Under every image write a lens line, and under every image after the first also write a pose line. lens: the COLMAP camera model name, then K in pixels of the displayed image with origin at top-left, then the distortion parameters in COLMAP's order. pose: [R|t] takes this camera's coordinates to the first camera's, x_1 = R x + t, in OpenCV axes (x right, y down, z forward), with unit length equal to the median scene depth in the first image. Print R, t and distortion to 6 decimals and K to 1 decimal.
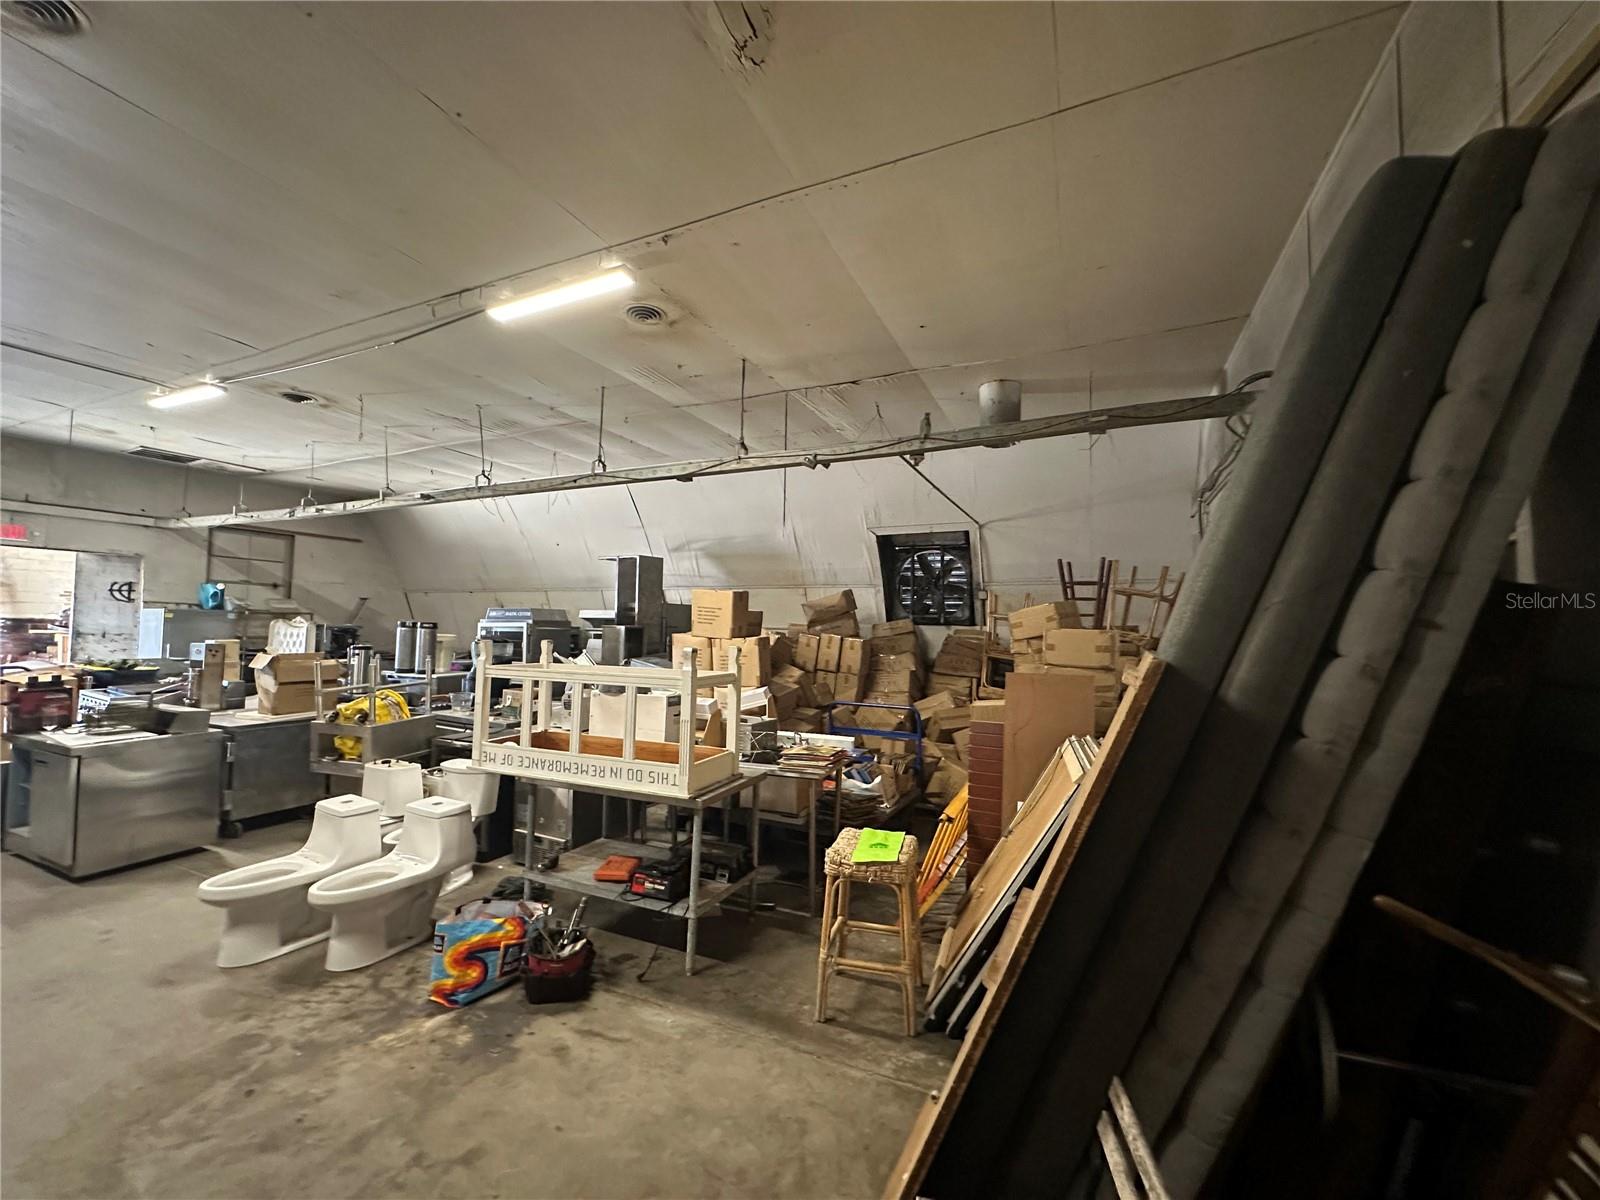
lens RADIAL K [[638.6, 0, 799.2], [0, 638.6, 597.9], [0, 0, 1]] dist [-0.003602, 0.000915]
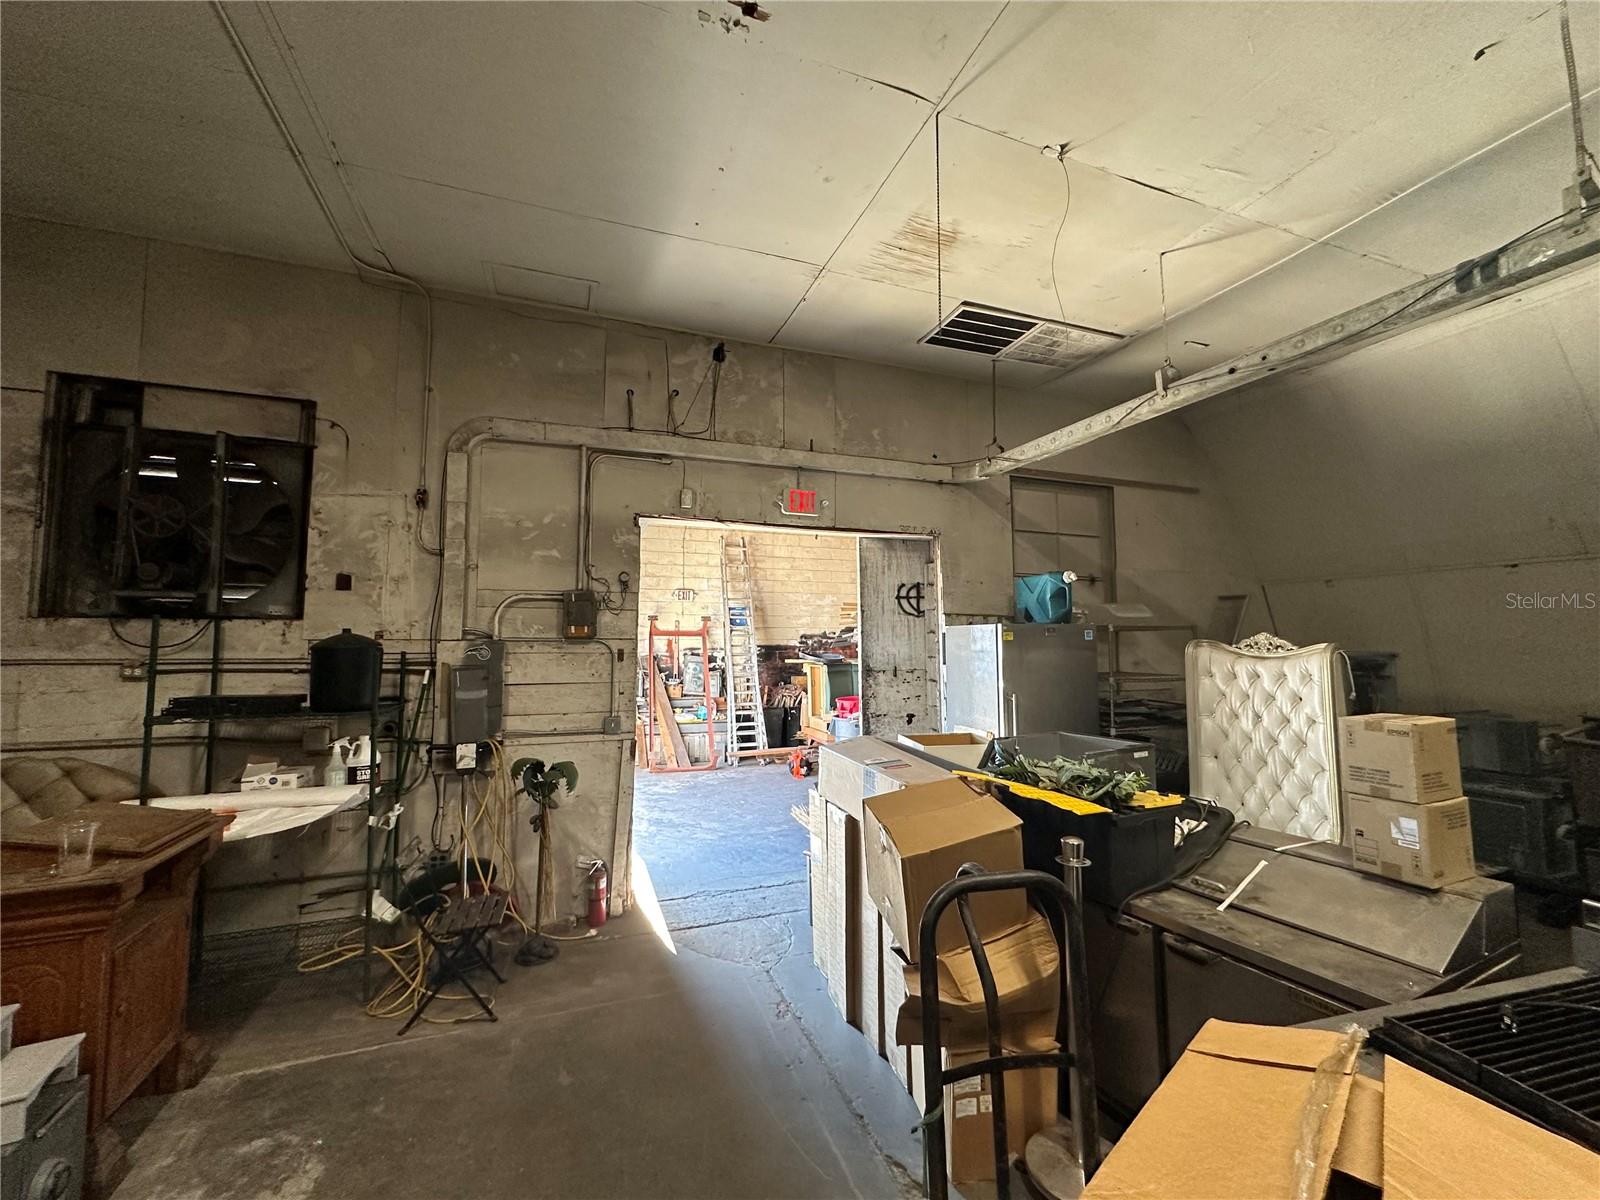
lens RADIAL K [[638.6, 0, 799.2], [0, 638.6, 597.9], [0, 0, 1]] dist [-0.003602, 0.000915]
pose [[0.704672, -0.066875, -0.706374, -1.266385], [0.046637, 0.997761, -0.047937, 0.022842], [0.707999, 0.000837, 0.706213, 0.890168]]
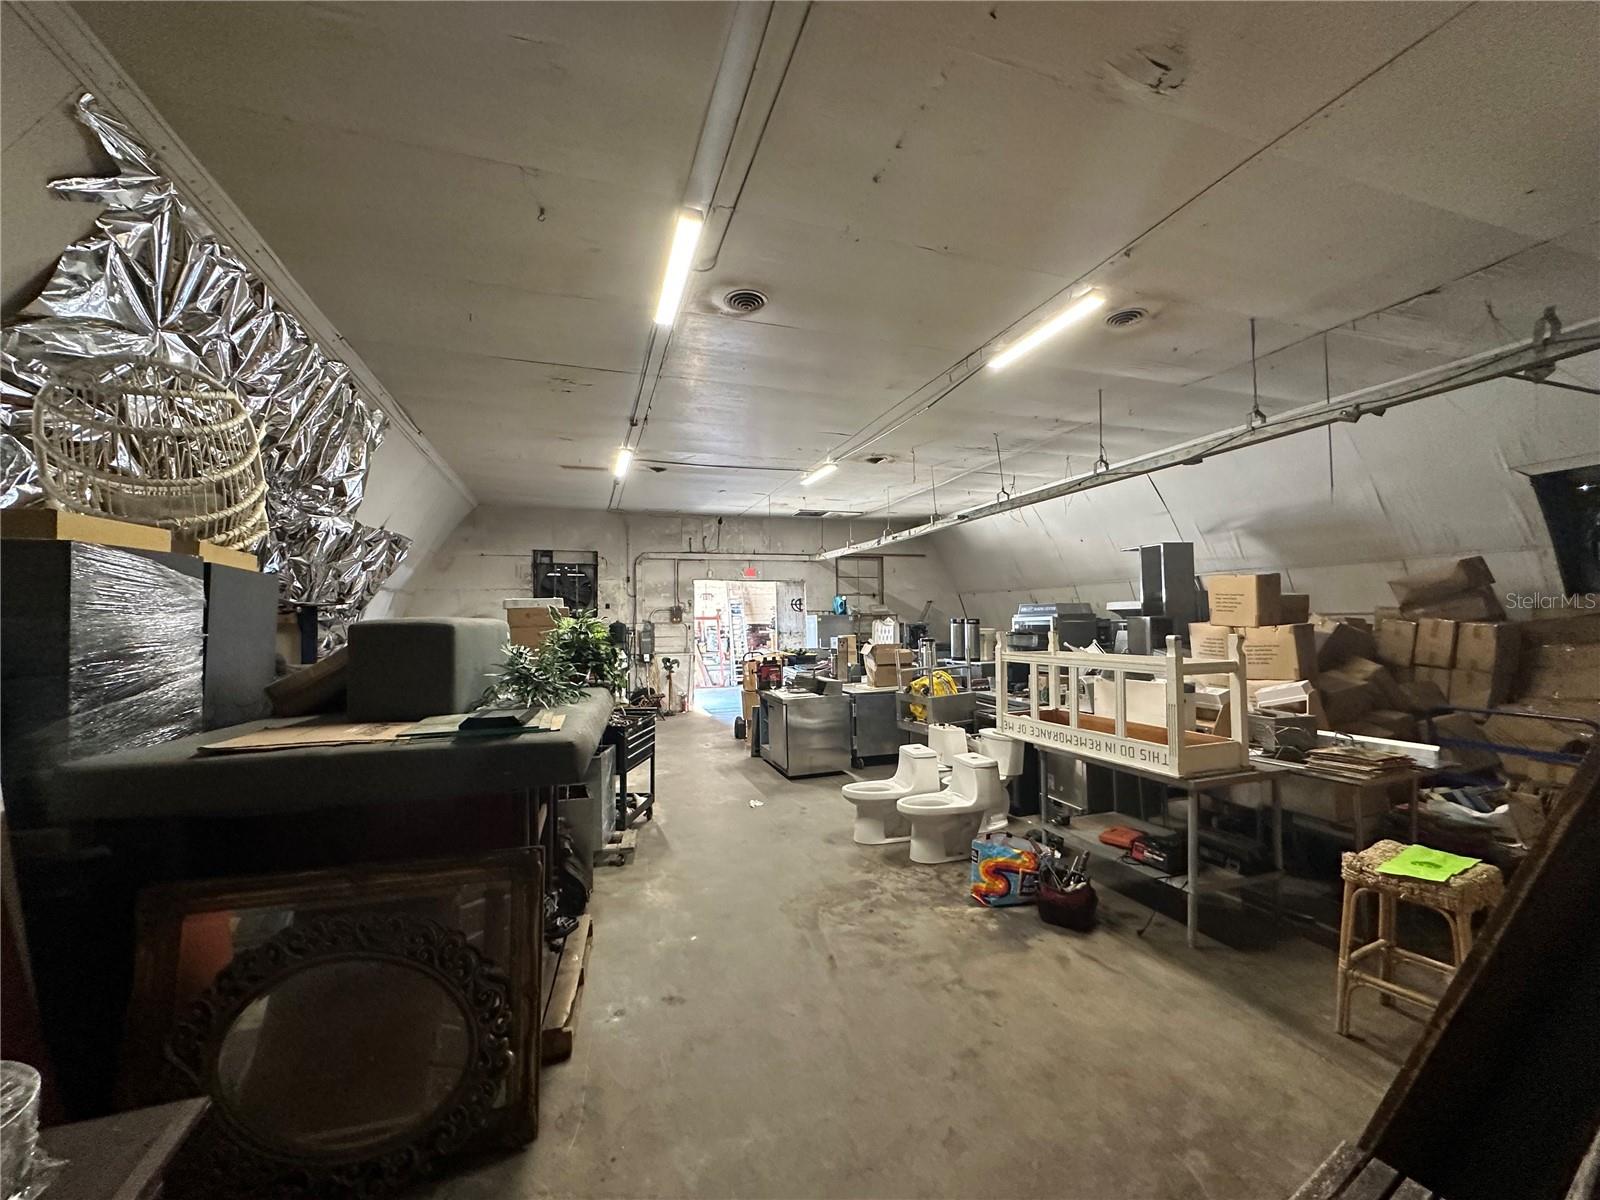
lens RADIAL K [[638.6, 0, 799.2], [0, 638.6, 597.9], [0, 0, 1]] dist [-0.003602, 0.000915]
pose [[0.686996, -0.053836, -0.724665, 0.110263], [0.060917, 0.998008, -0.016393, -0.002508], [0.724104, -0.032882, 0.688907, -0.107843]]
